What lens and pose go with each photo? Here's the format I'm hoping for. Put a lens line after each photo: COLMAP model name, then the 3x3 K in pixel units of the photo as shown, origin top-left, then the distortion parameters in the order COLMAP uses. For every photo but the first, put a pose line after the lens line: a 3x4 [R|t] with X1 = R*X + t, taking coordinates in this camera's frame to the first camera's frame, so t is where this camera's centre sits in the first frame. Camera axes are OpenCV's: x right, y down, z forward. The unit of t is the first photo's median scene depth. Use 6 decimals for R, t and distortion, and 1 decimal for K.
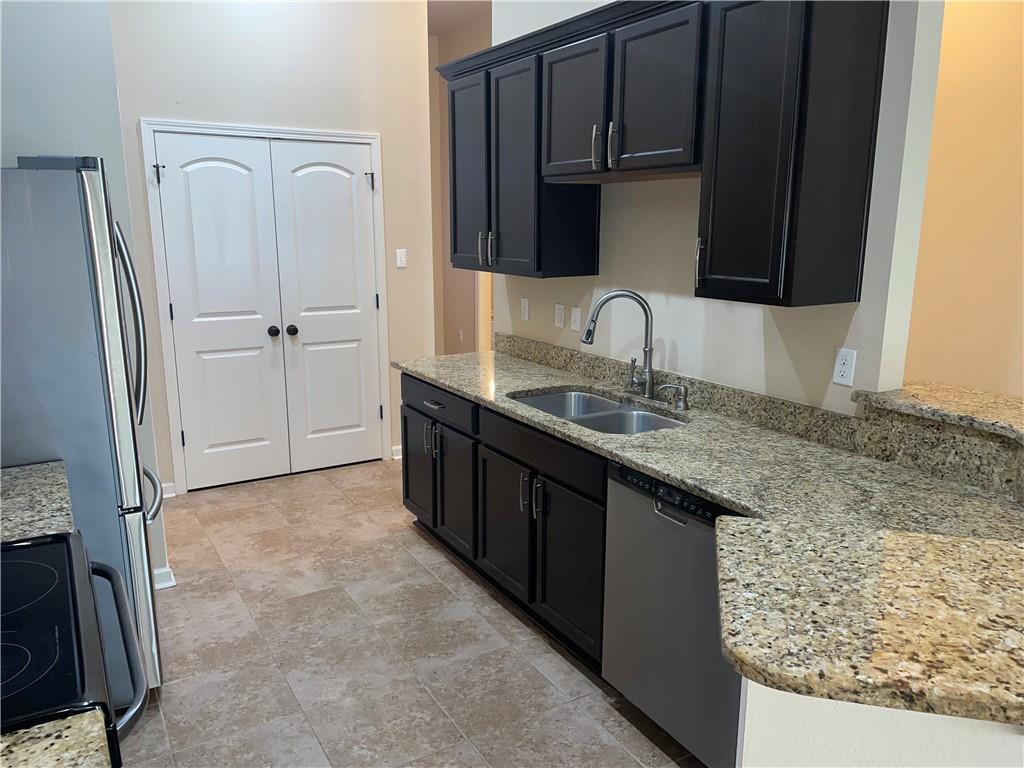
lens RADIAL K [[774.9, 0, 497.7], [0, 774.9, 383.4], [0, 0, 1]] dist [0.085774, -0.111226]
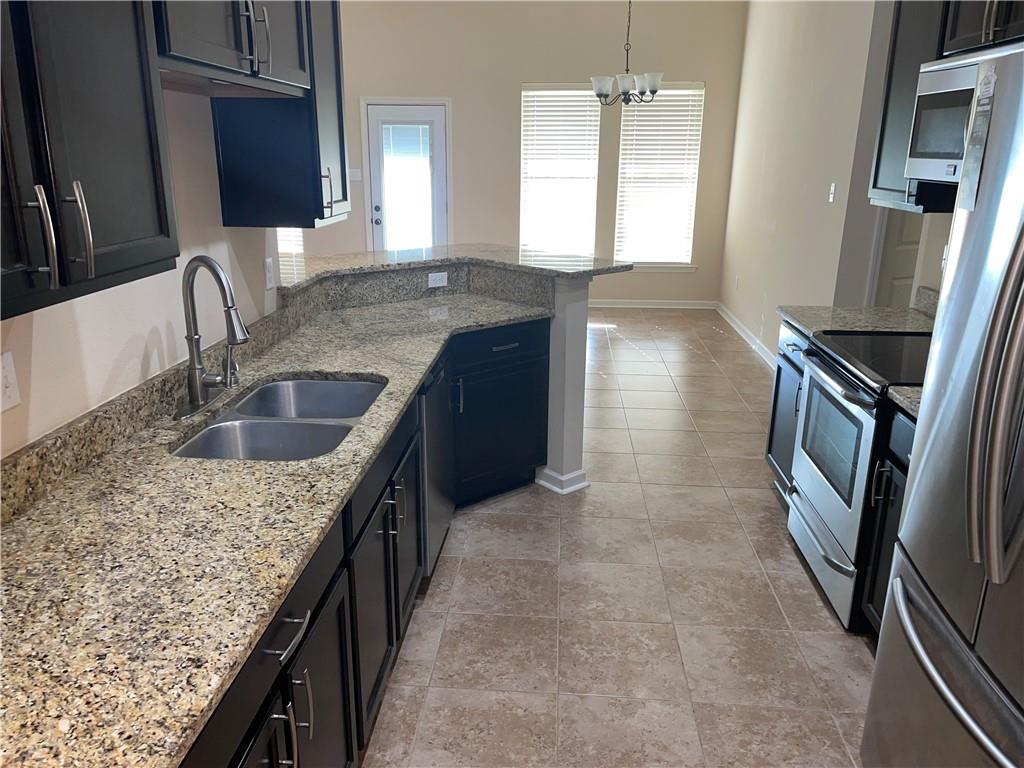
lens RADIAL K [[776.2, 0, 505.1], [0, 776.2, 381.7], [0, 0, 1]] dist [0.089465, -0.120459]
pose [[-0.824404, -0.164322, 0.541624, -0.653652], [0.112508, 0.890259, 0.441341, -0.441482], [-0.554708, 0.424780, -0.715445, 2.099810]]
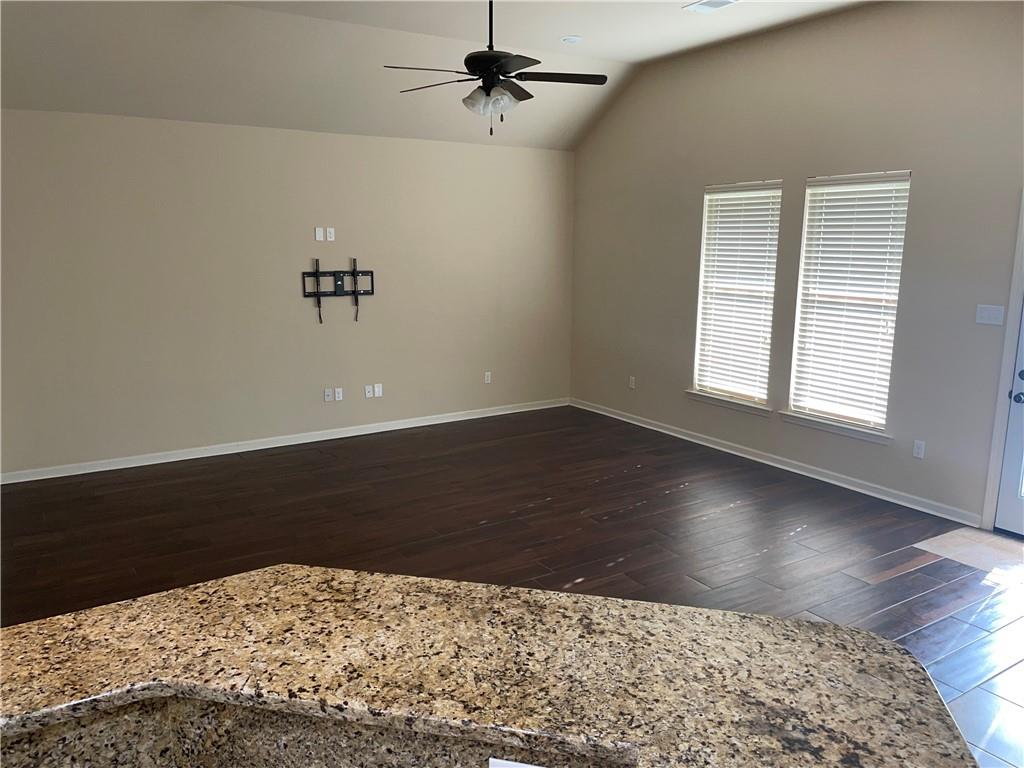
lens RADIAL K [[774.9, 0, 497.7], [0, 774.9, 383.4], [0, 0, 1]] dist [0.085774, -0.111226]
pose [[-0.027329, -0.186106, 0.982150, 0.029405], [0.207944, 0.959965, 0.187688, -0.252368], [-0.977759, 0.209361, 0.012464, 0.644766]]
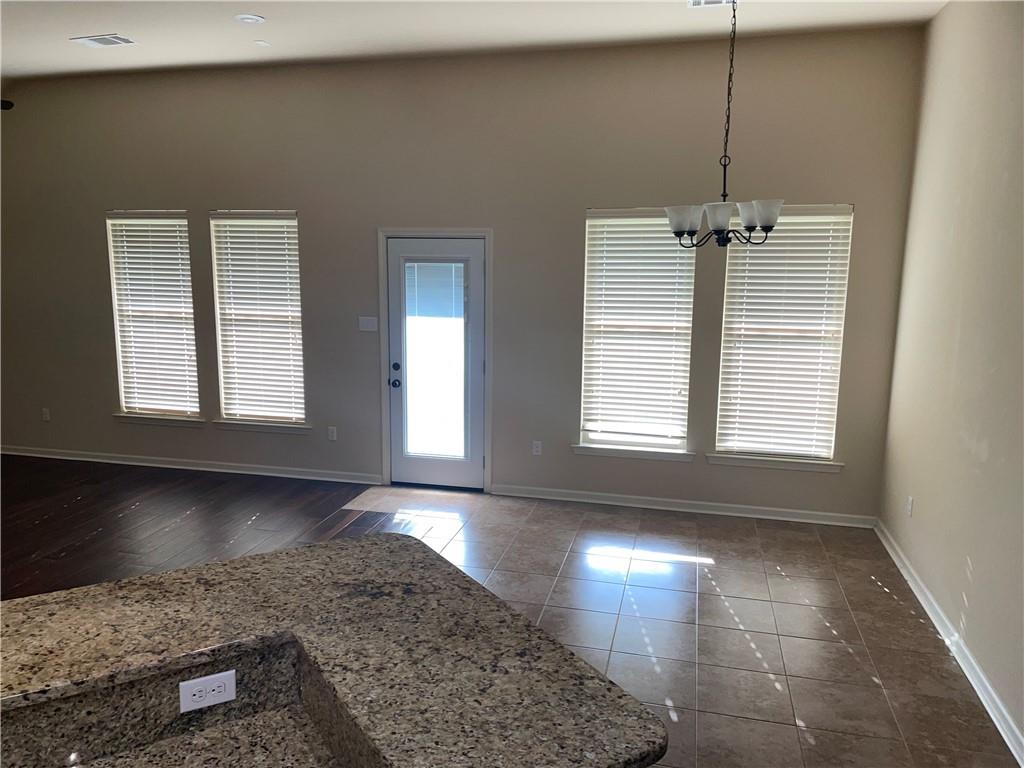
lens RADIAL K [[774.9, 0, 497.7], [0, 774.9, 383.4], [0, 0, 1]] dist [0.085774, -0.111226]
pose [[-0.712950, -0.119044, 0.691036, -0.182210], [0.139870, 0.941537, 0.306503, -0.352004], [-0.687123, 0.315176, -0.654619, 0.930961]]
